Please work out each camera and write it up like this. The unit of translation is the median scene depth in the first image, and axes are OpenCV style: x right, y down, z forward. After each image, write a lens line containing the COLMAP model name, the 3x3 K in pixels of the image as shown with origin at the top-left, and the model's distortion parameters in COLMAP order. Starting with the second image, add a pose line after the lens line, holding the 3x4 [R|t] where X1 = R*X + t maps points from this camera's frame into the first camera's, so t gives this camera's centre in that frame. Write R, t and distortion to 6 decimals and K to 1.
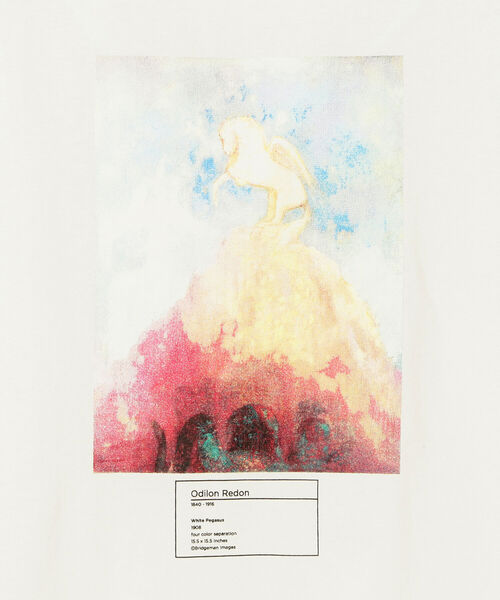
lens RADIAL K [[2867.9, 0, 250.2], [0, 2867.9, 299.4], [0, 0, 1]] dist [-0.110231, 0.000000]
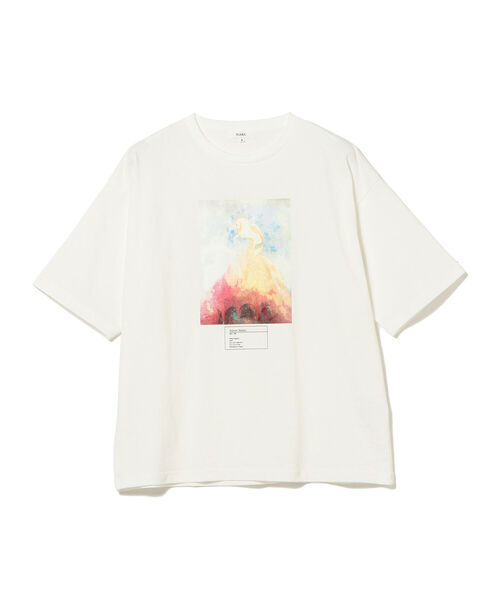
lens RADIAL K [[2587.4, 0, 249.4], [0, 2587.4, 300.0], [0, 0, 1]] dist [0.488330, 0.000000]
pose [[0.999470, -0.020909, 0.024951, -0.071840], [0.020502, 0.999654, 0.016466, -0.017103], [-0.025287, -0.015946, 0.999553, -2.015166]]
